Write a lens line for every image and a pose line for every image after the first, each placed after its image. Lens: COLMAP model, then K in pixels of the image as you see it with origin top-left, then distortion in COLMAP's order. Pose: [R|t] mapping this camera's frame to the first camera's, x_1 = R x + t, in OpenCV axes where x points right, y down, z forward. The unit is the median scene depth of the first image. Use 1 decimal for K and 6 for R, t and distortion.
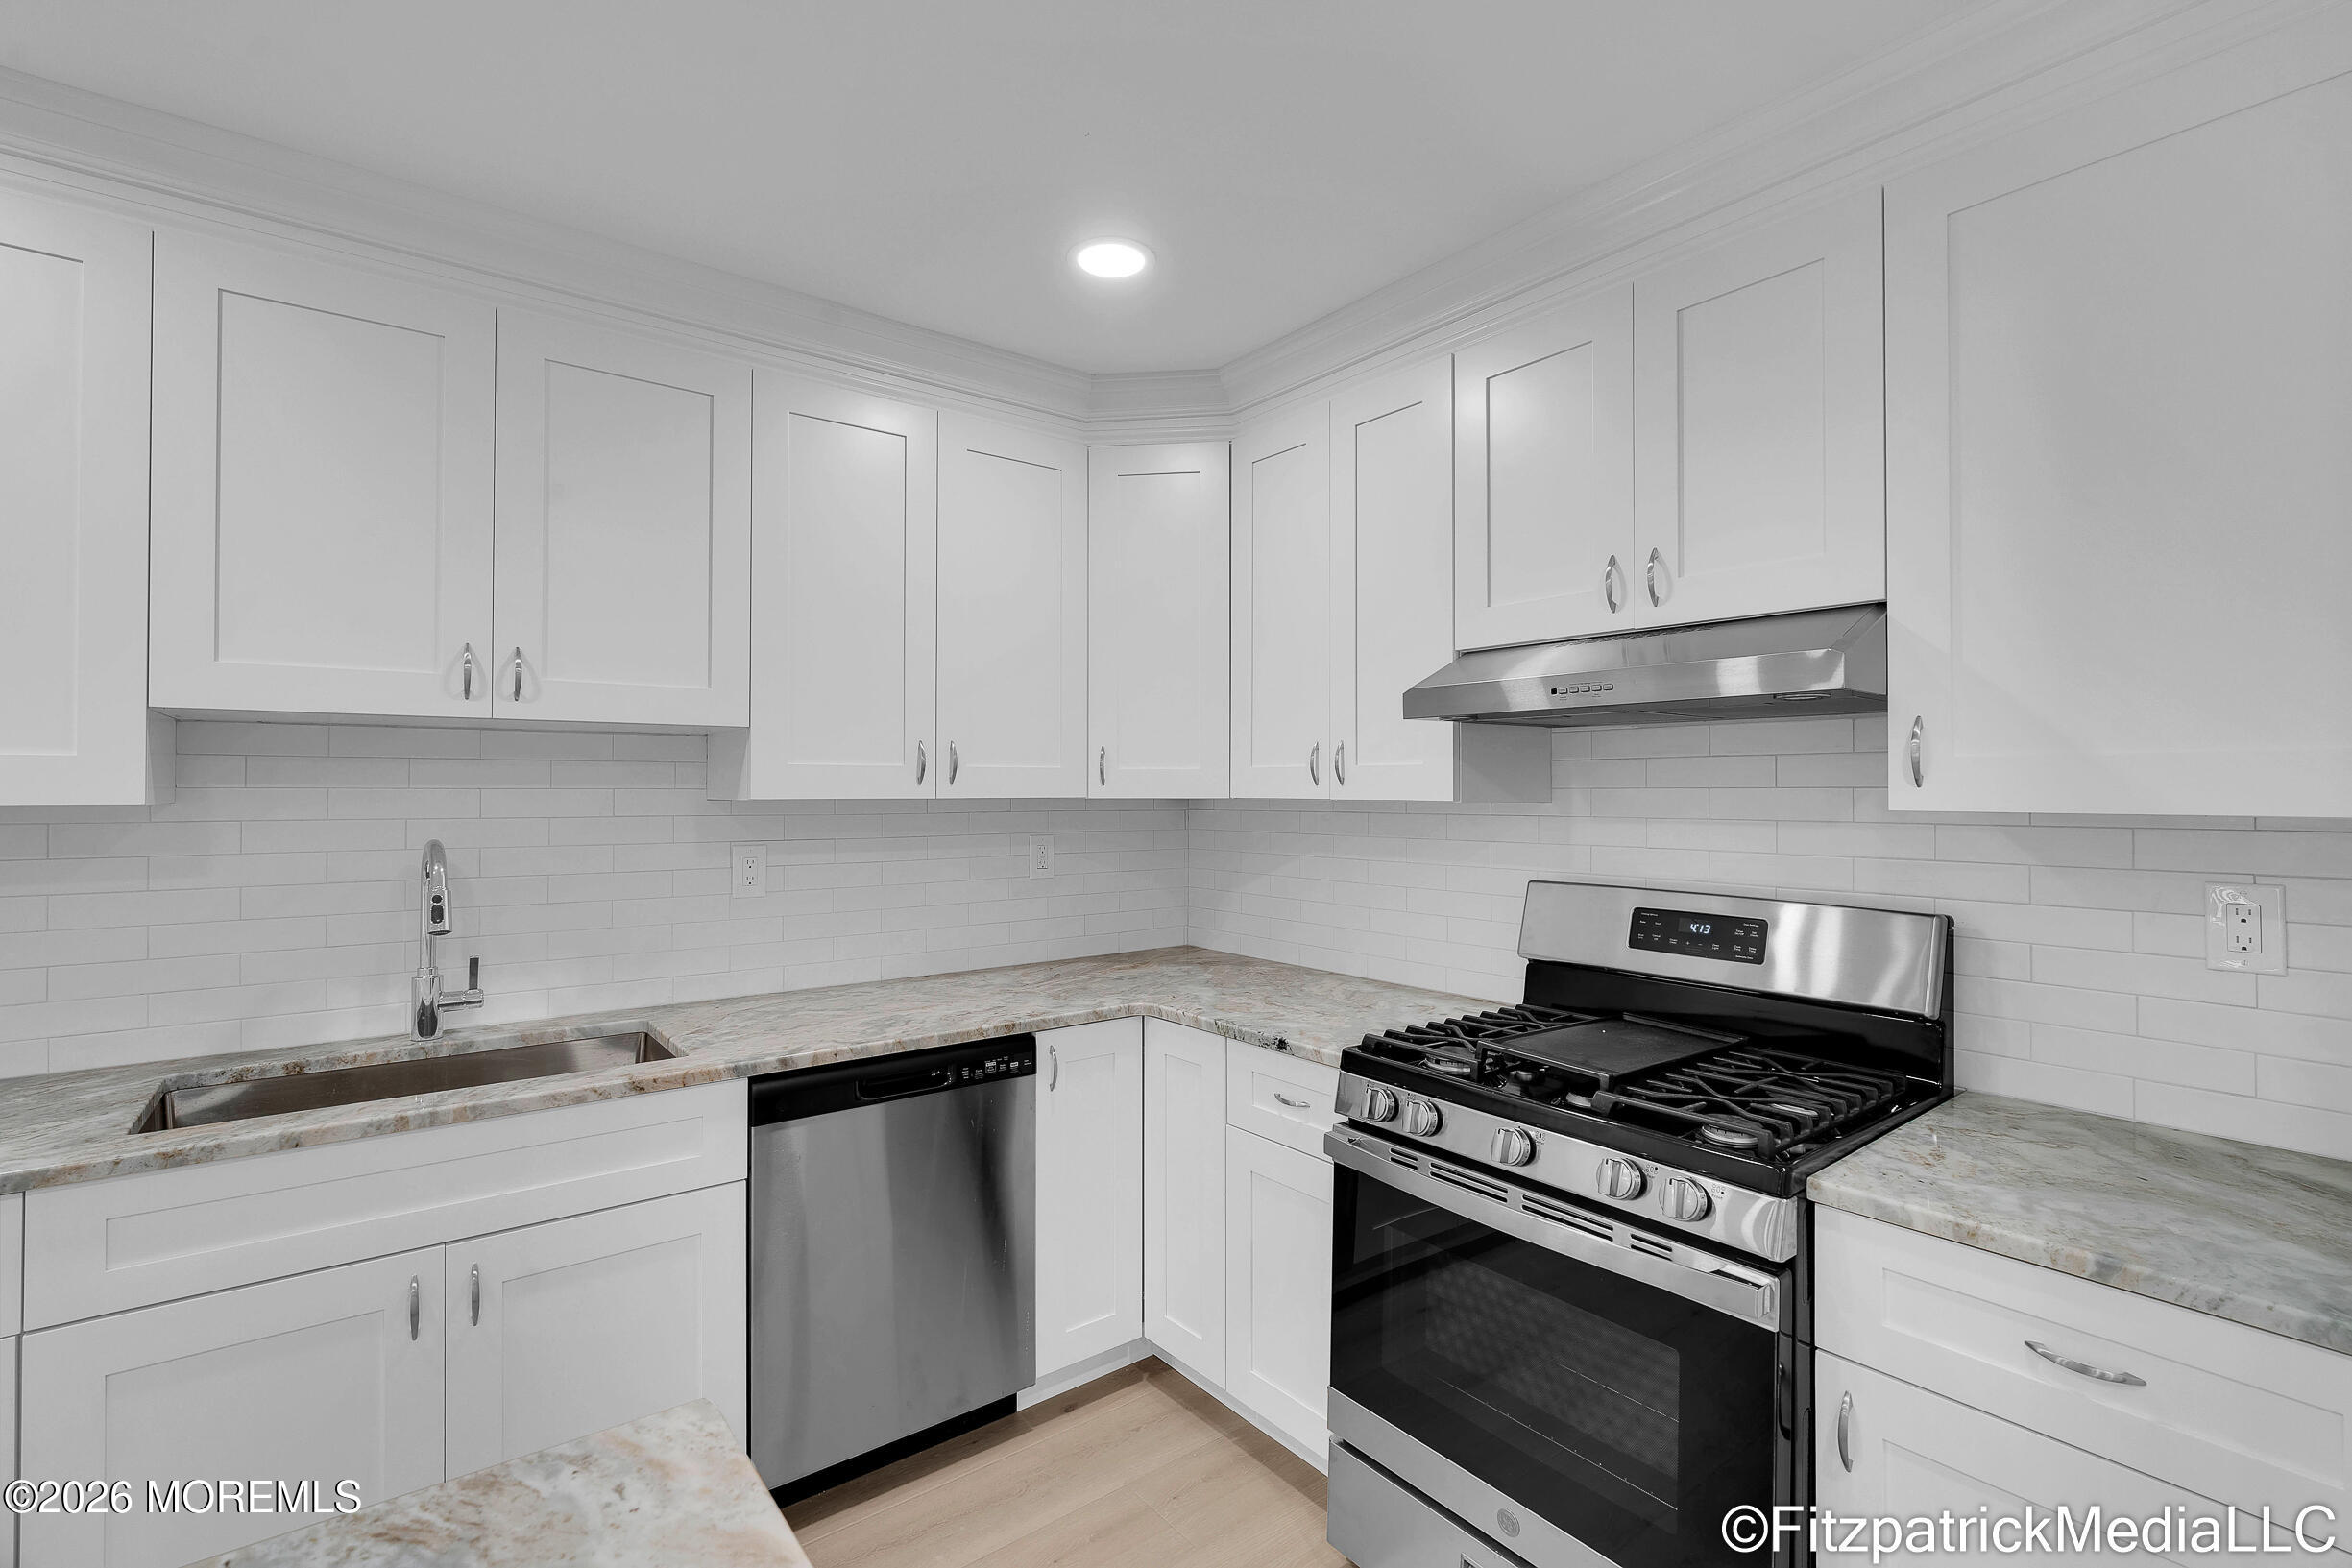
lens RADIAL K [[1044.9, 0, 1175.6], [0, 1044.9, 787.2], [0, 0, 1]] dist [-0.008271, 0.001695]
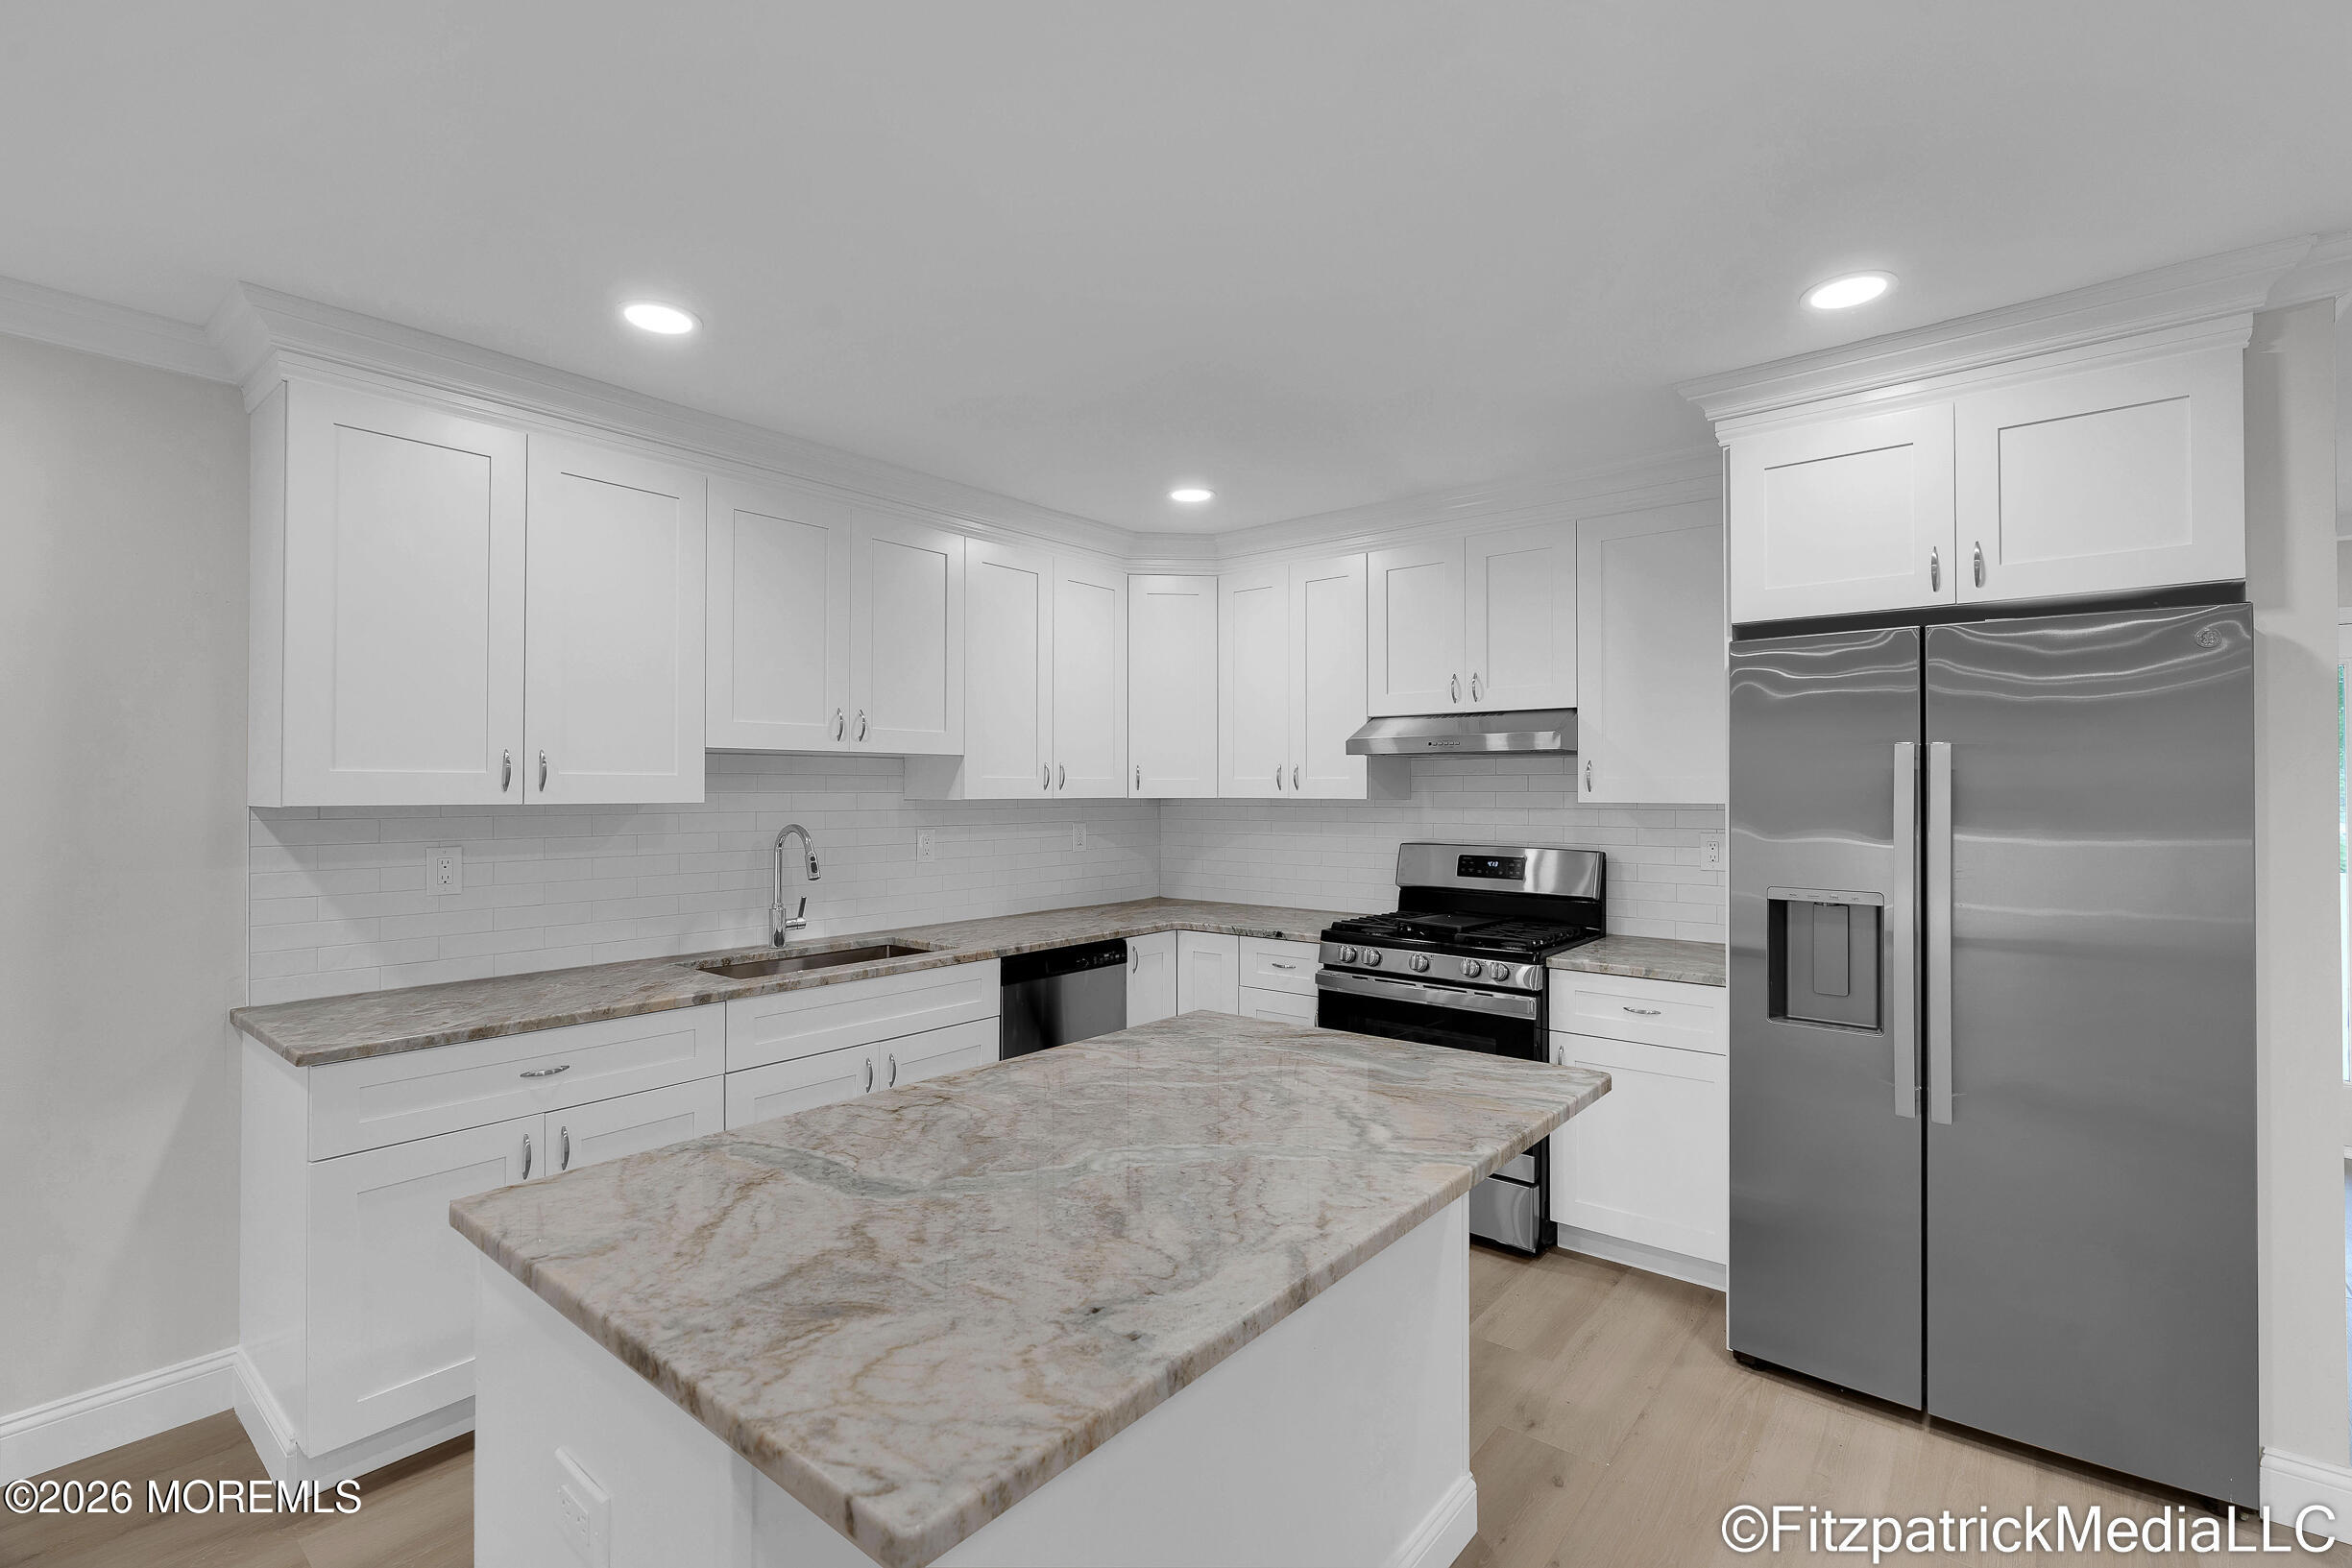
lens RADIAL K [[1044.9, 0, 1172.4], [0, 1044.9, 791.4], [0, 0, 1]] dist [-0.008271, 0.001695]
pose [[0.976296, -0.001446, 0.216435, -0.405145], [0.000588, 0.999992, 0.004029, -0.006457], [-0.216439, -0.003806, 0.976289, -0.621435]]
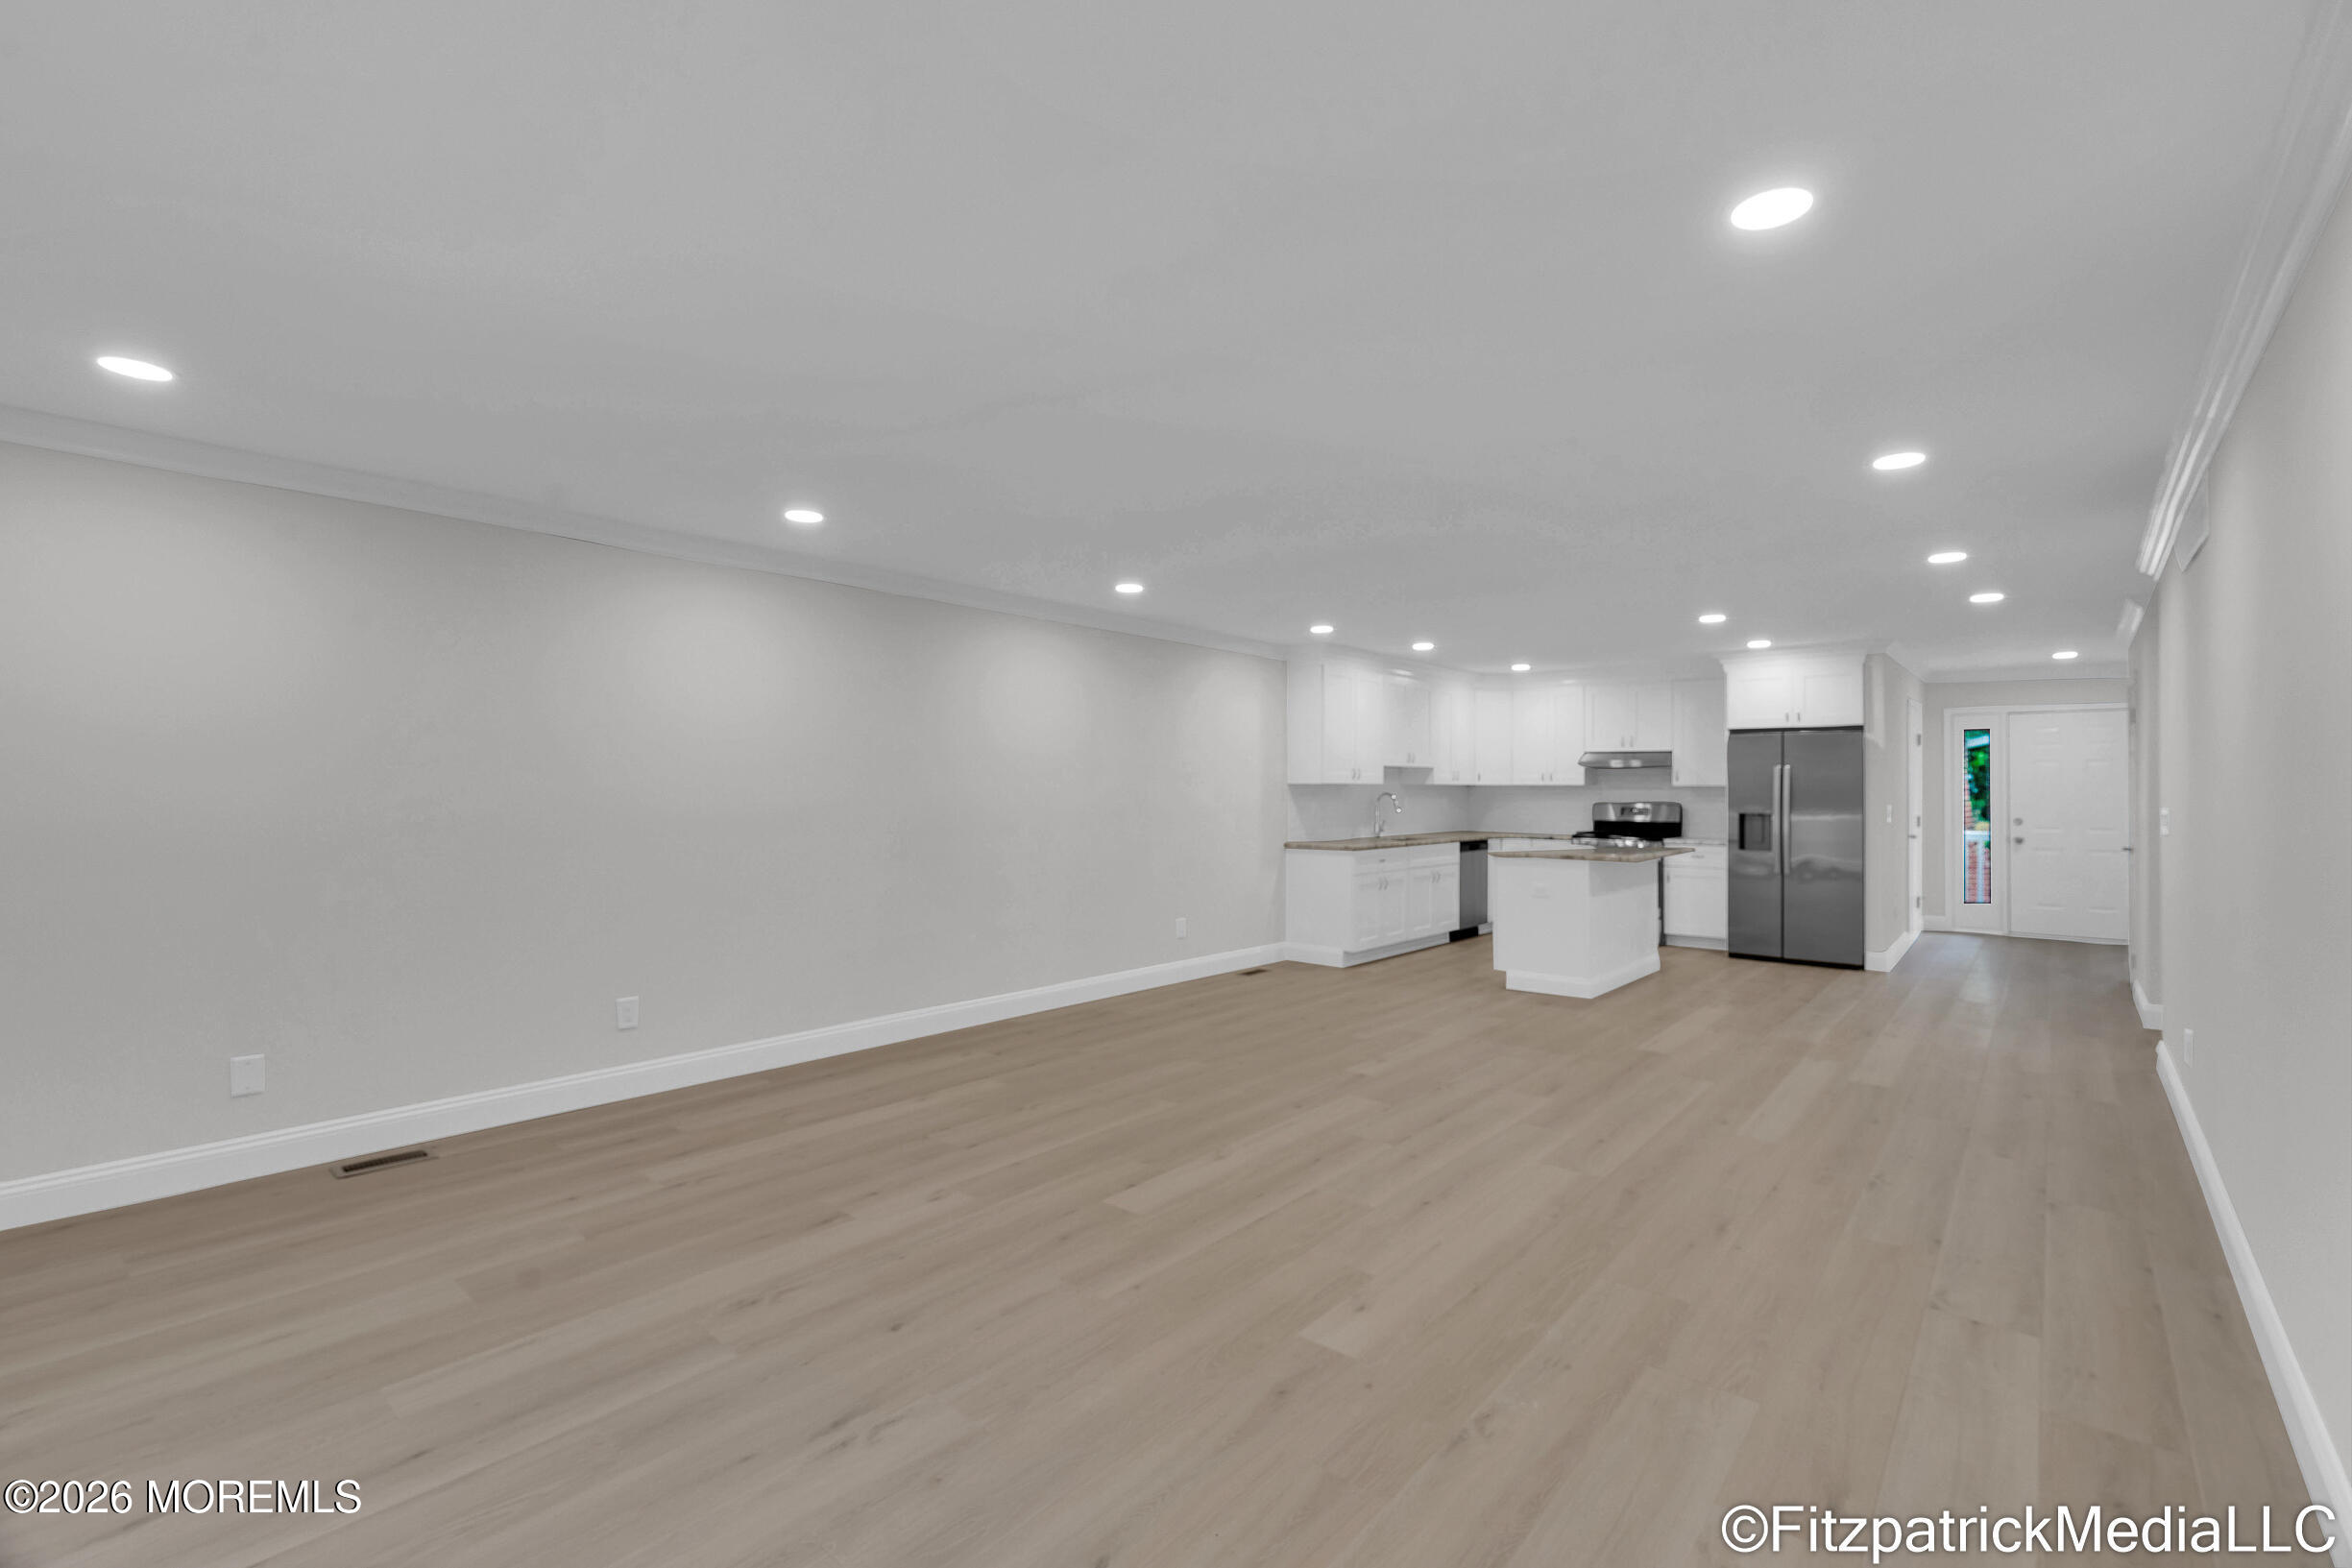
lens RADIAL K [[1044.9, 0, 1167.8], [0, 1044.9, 780.1], [0, 0, 1]] dist [-0.008271, 0.001695]
pose [[0.978817, 0.001724, 0.204729, -2.167890], [-0.001180, 0.999995, -0.002779, 0.007348], [-0.204732, 0.002479, 0.978815, -2.741193]]
